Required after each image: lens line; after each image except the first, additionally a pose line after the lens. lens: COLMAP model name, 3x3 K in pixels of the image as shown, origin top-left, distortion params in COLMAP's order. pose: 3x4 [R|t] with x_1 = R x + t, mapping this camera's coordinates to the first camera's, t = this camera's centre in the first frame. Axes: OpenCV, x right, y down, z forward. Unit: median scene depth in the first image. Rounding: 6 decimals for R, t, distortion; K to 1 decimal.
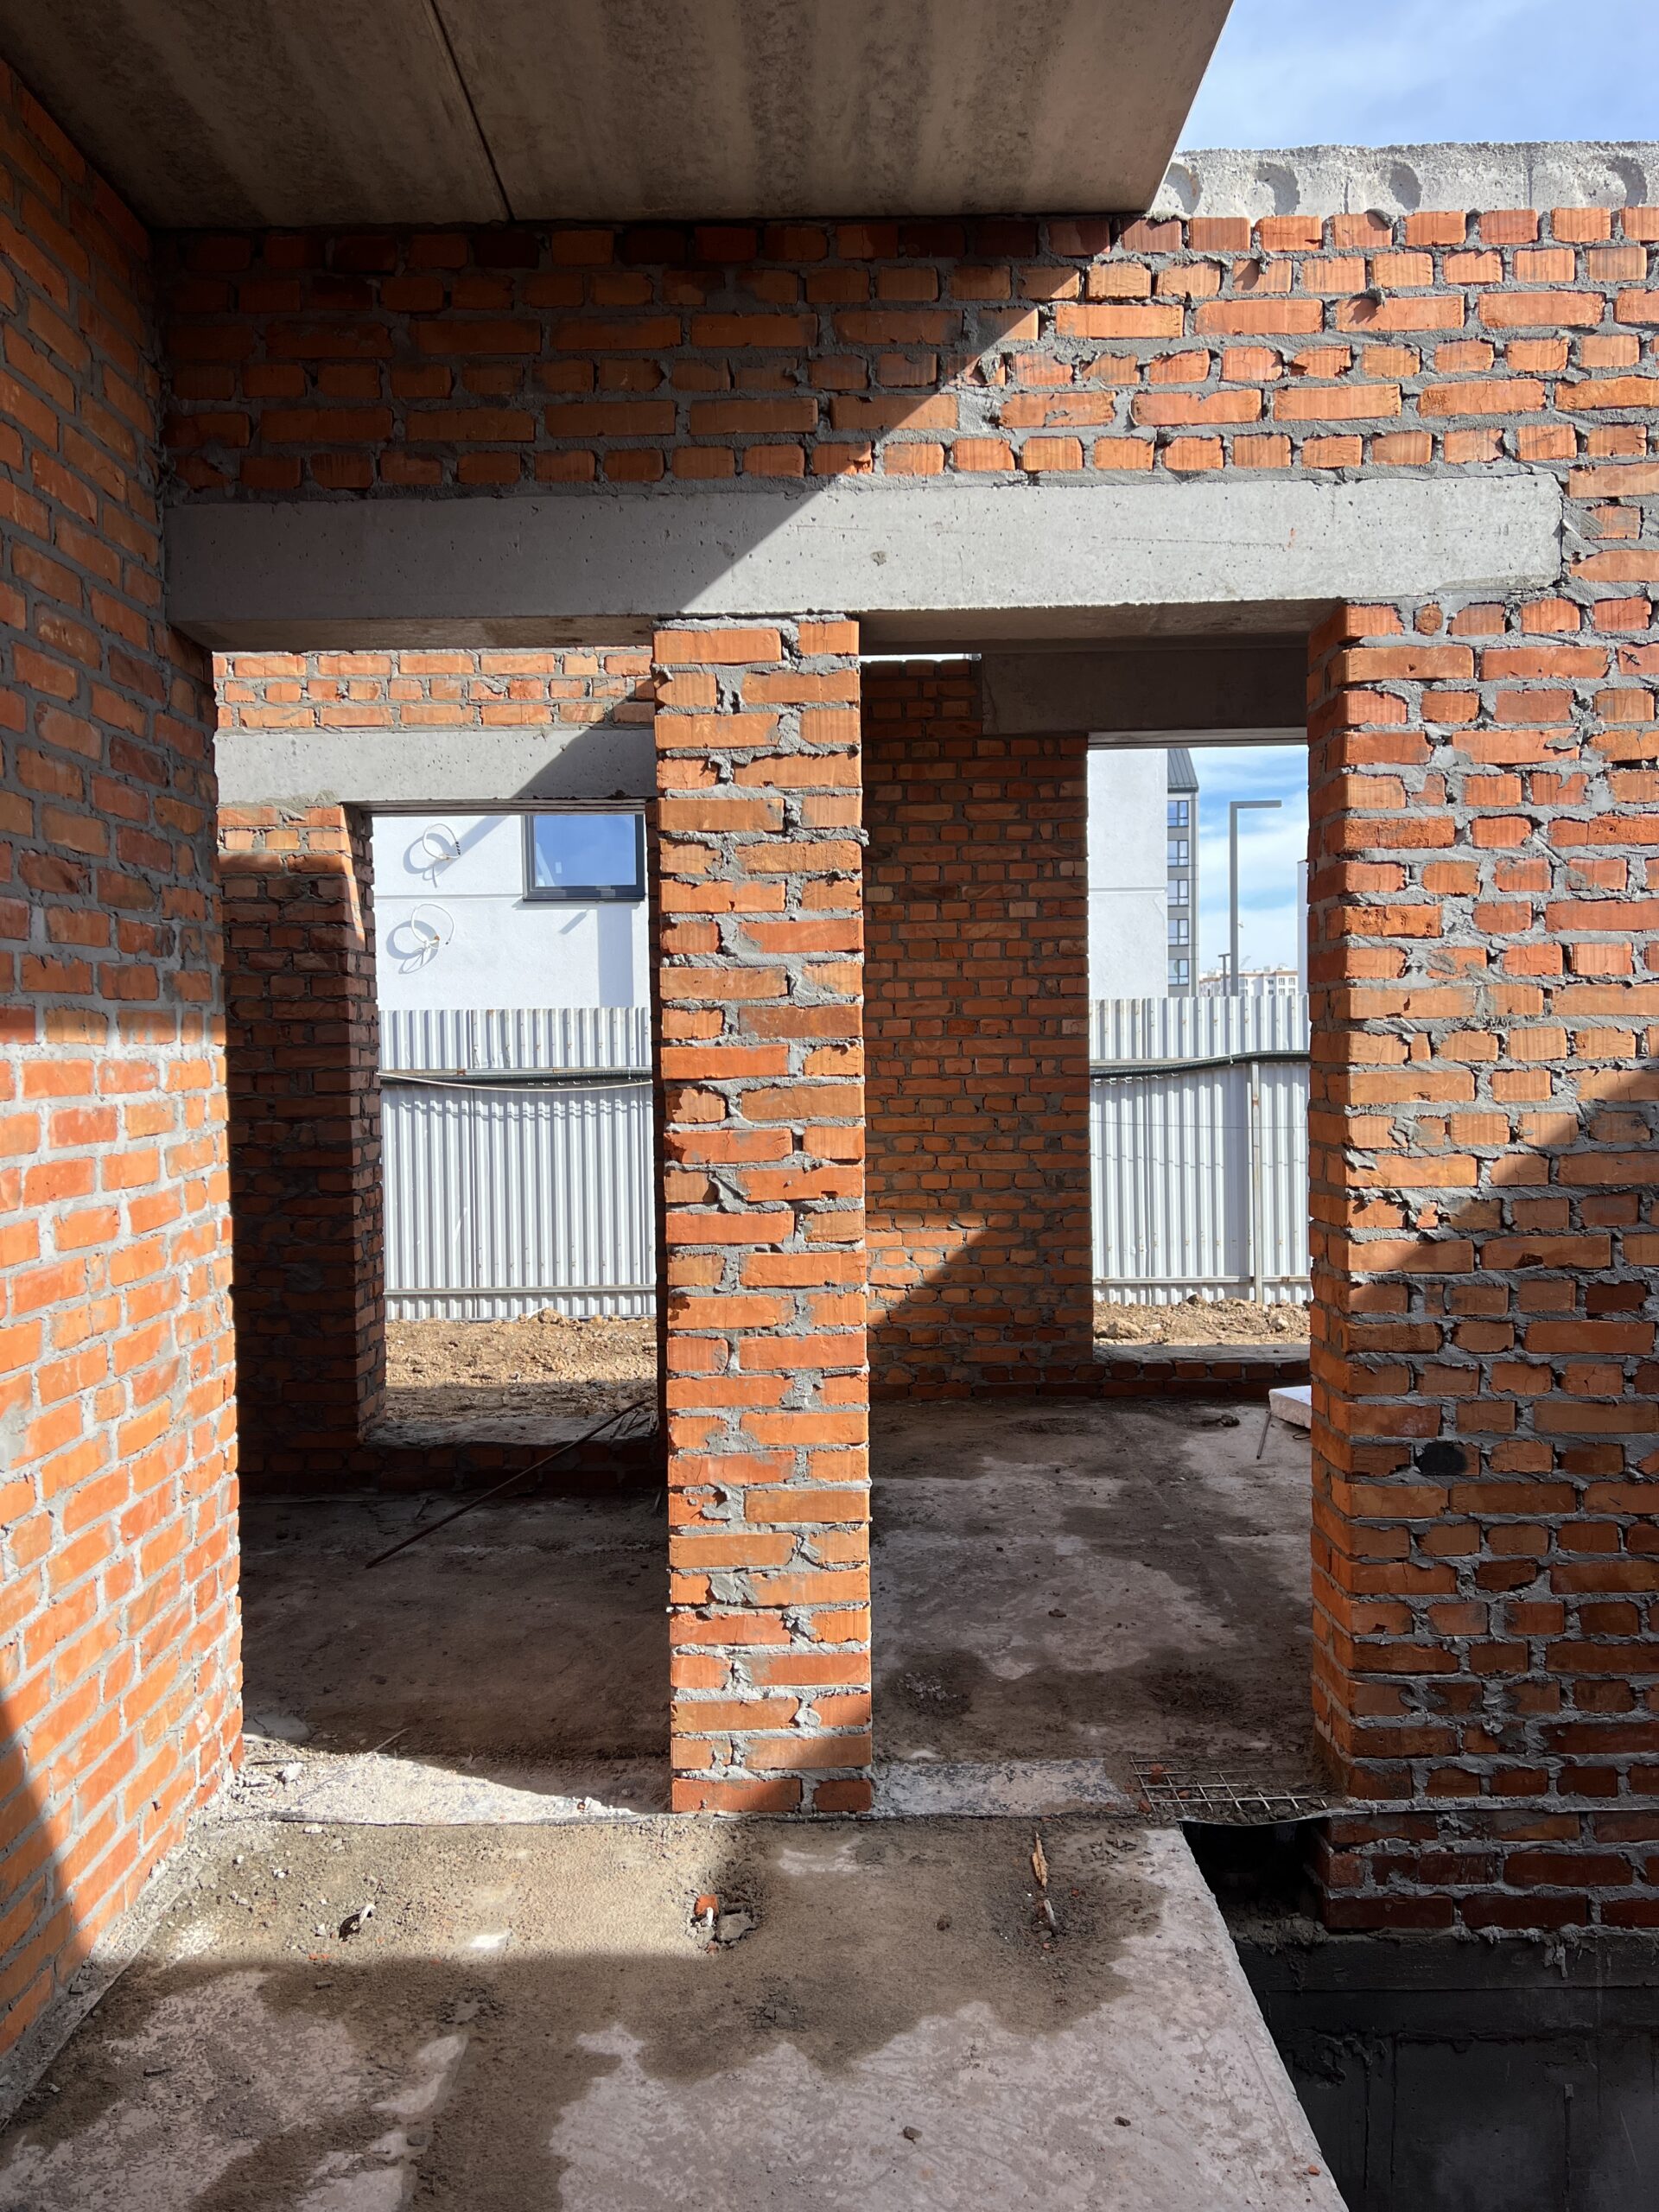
lens RADIAL K [[1650.4, 0, 840.7], [0, 1650.4, 1089.5], [0, 0, 1]] dist [0.068168, -0.083899]
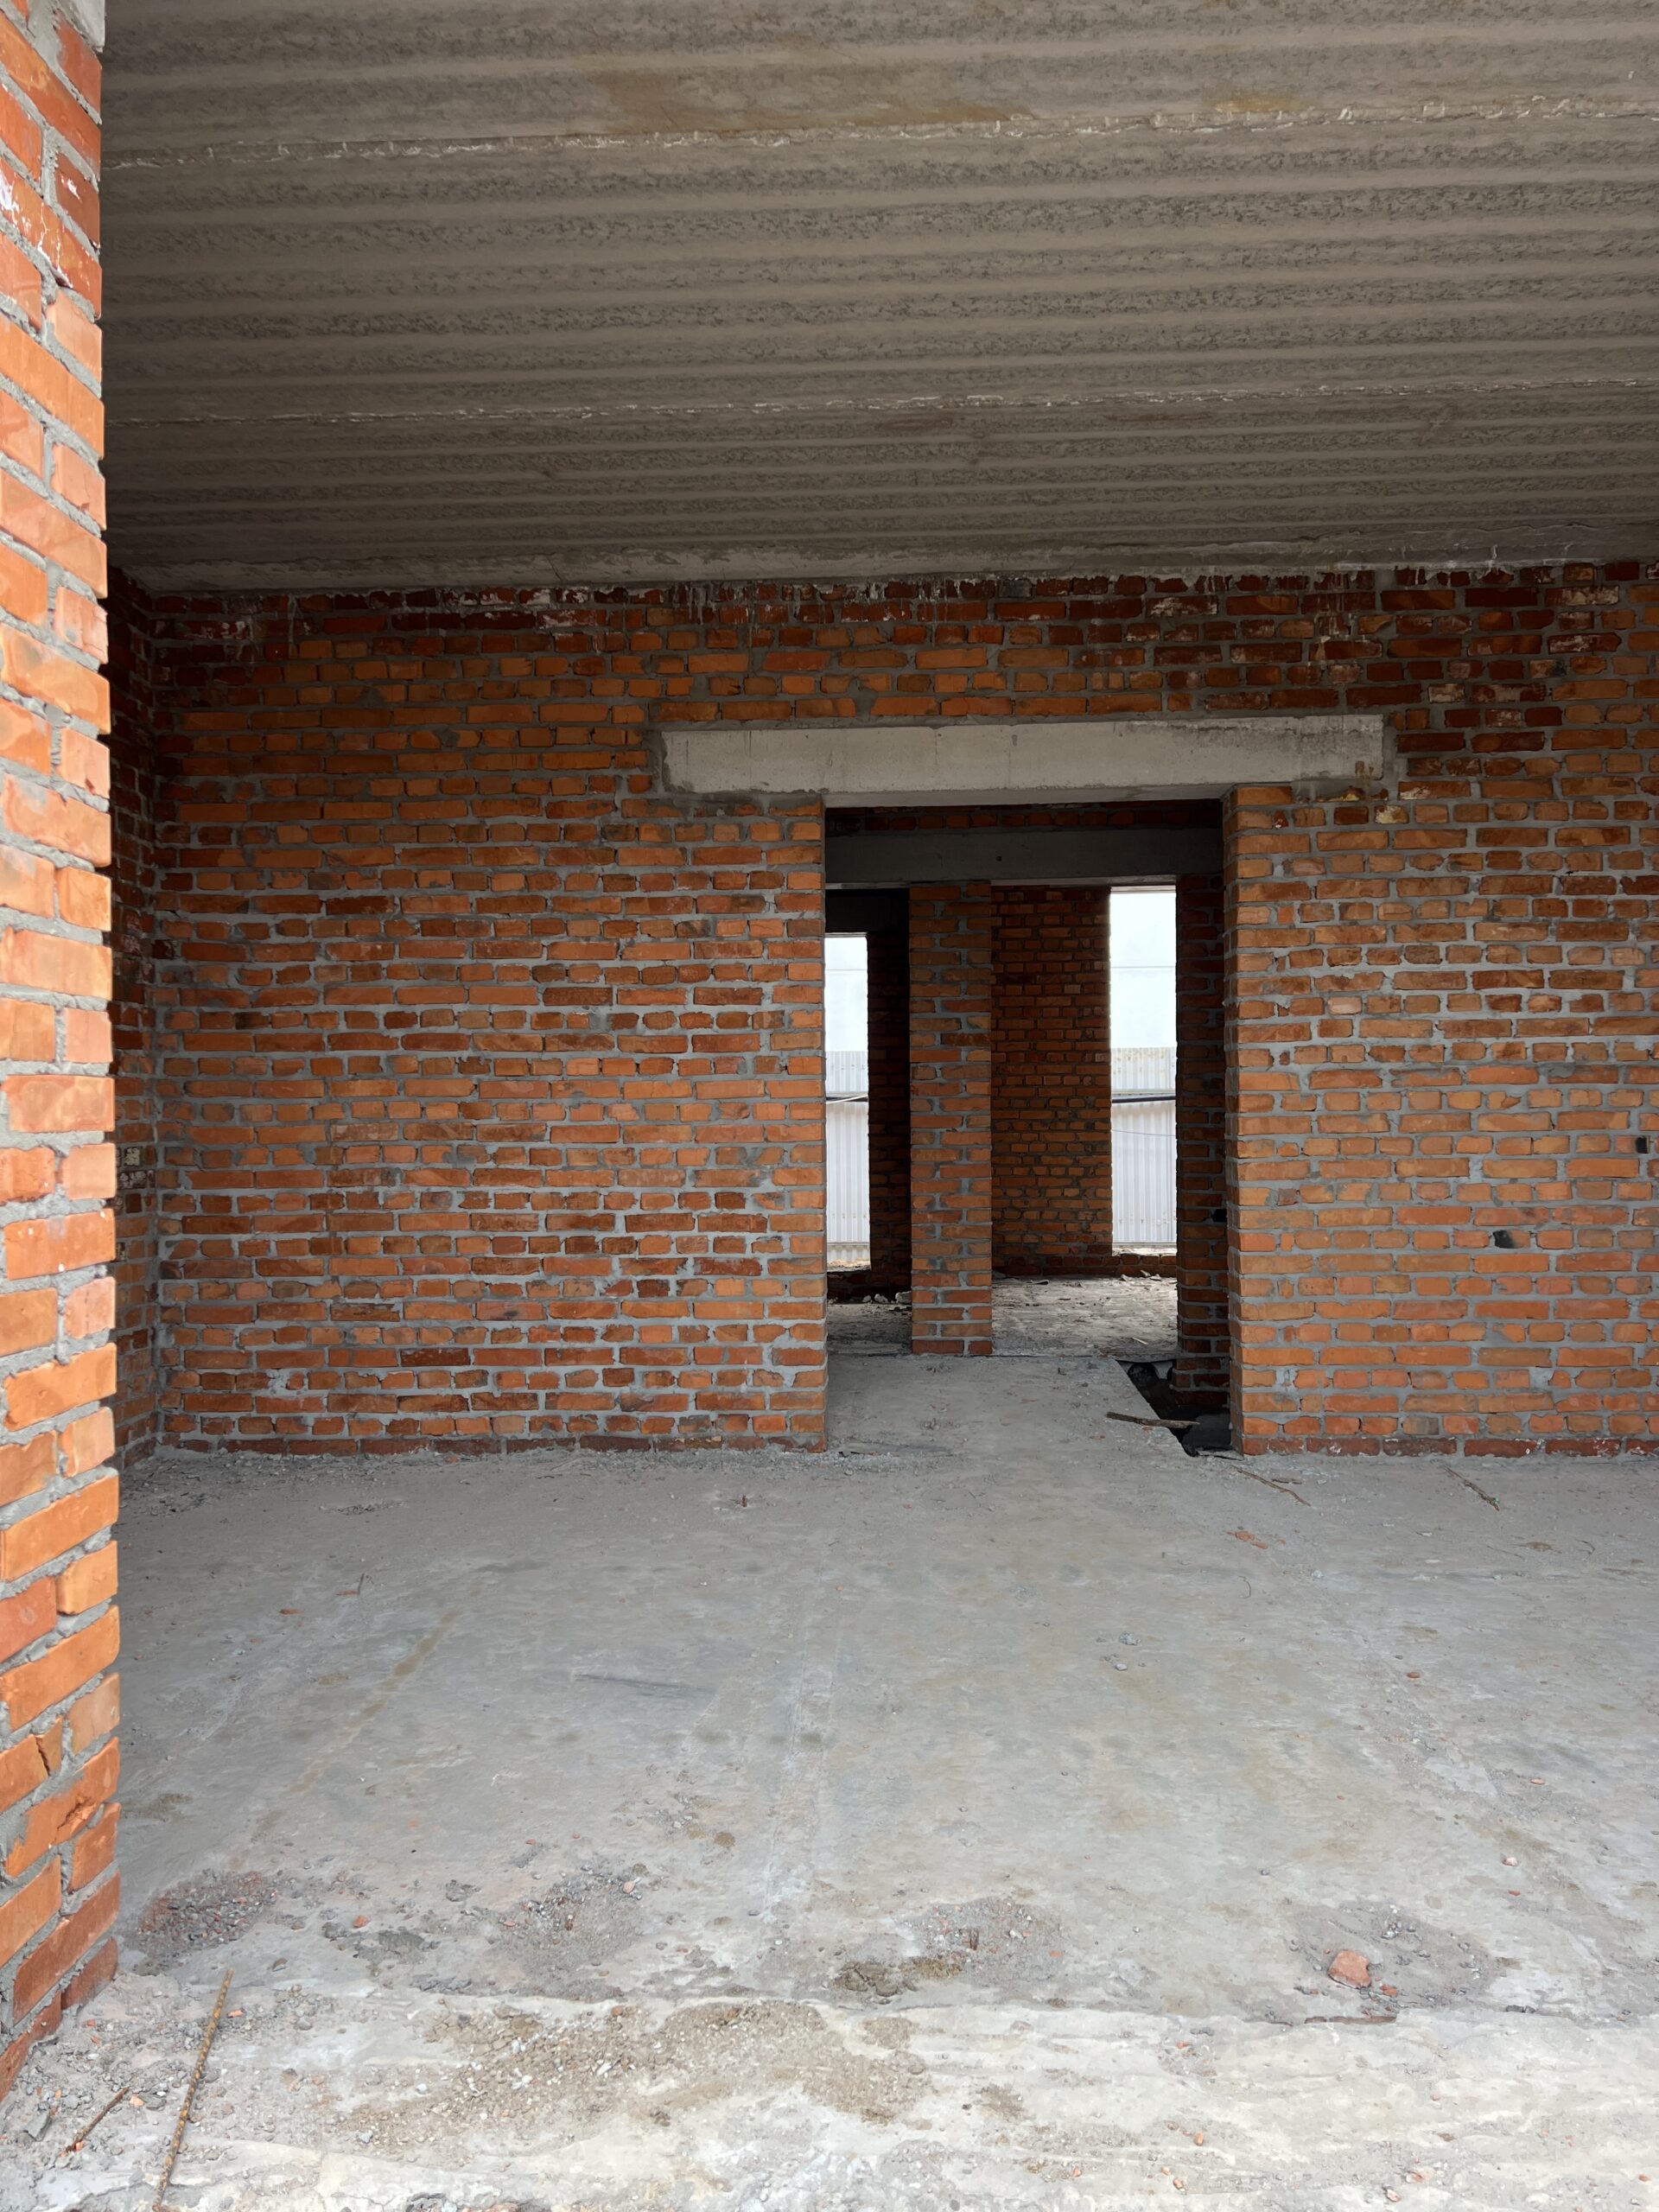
lens RADIAL K [[1650.4, 0, 814.8], [0, 1650.4, 1108.5], [0, 0, 1]] dist [0.068168, -0.083899]
pose [[0.997740, 0.008261, -0.066688, -0.085251], [-0.010050, 0.999597, -0.026536, 0.131949], [0.066442, 0.027147, 0.997421, -1.510333]]
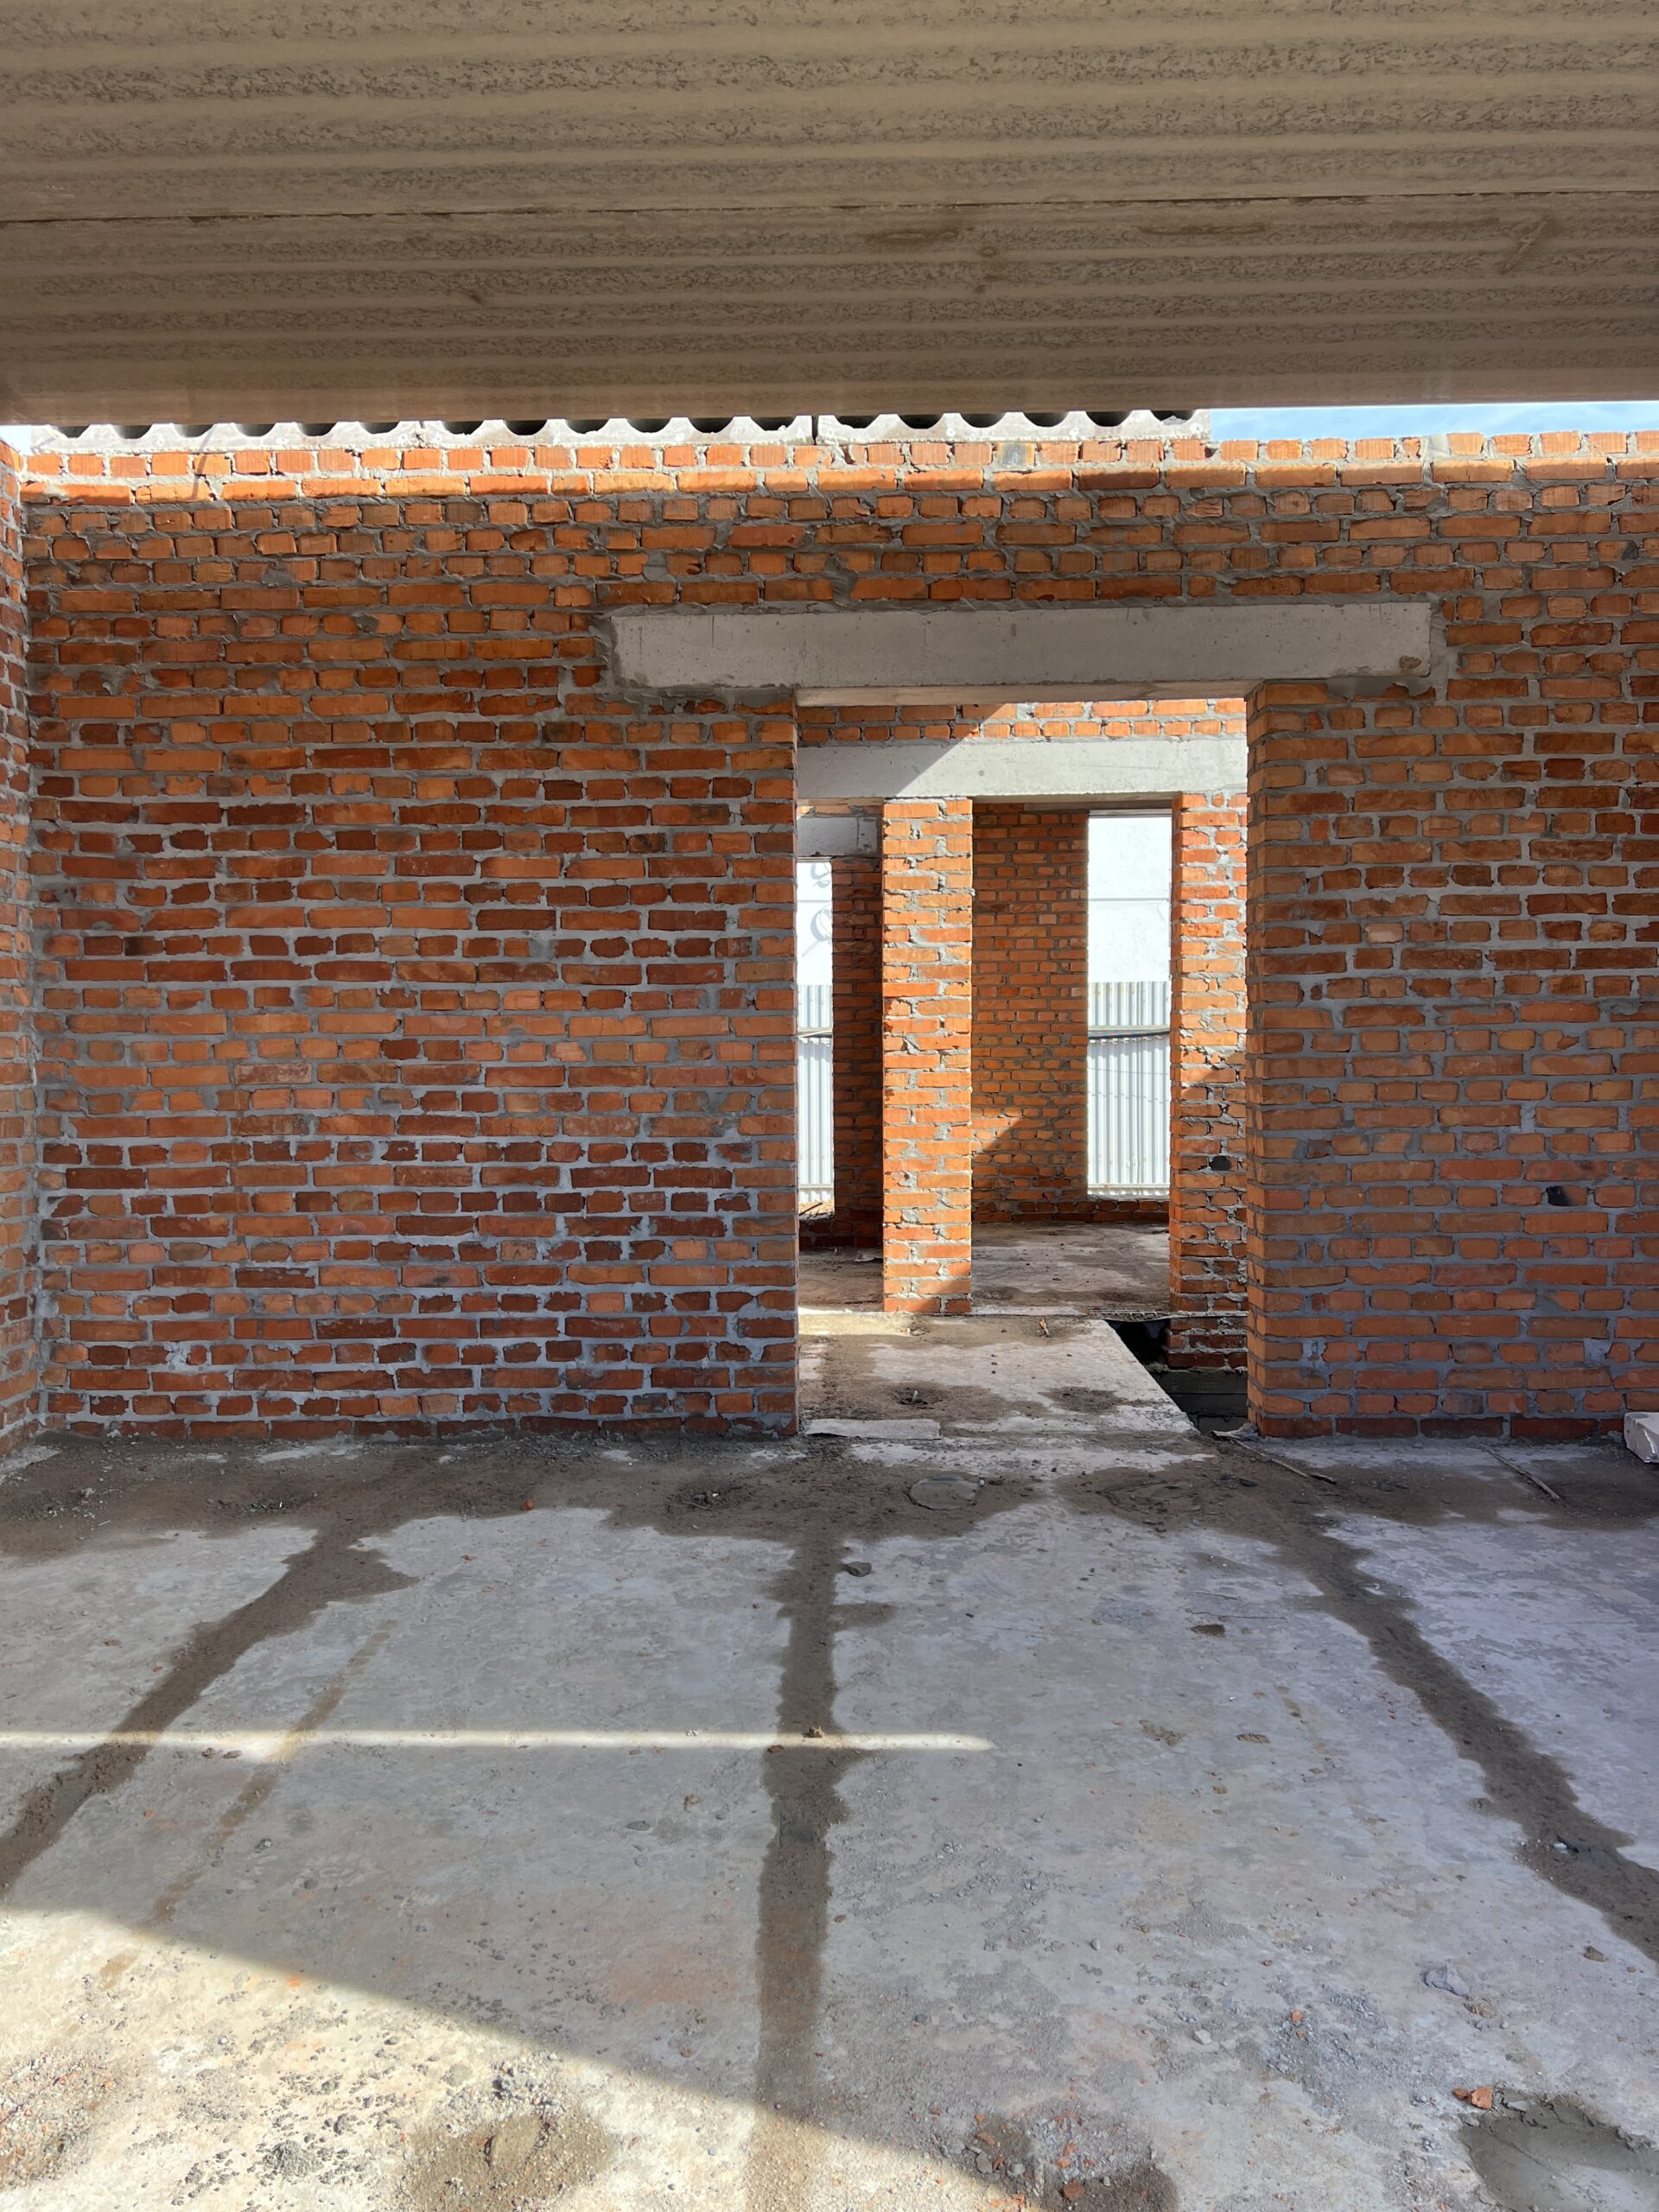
lens RADIAL K [[1650.4, 0, 798.1], [0, 1650.4, 1088.6], [0, 0, 1]] dist [0.068168, -0.083899]
pose [[0.998868, 0.011622, -0.046132, -0.118971], [-0.011603, 0.999932, 0.000678, 0.122223], [0.046137, -0.000142, 0.998935, -1.310051]]
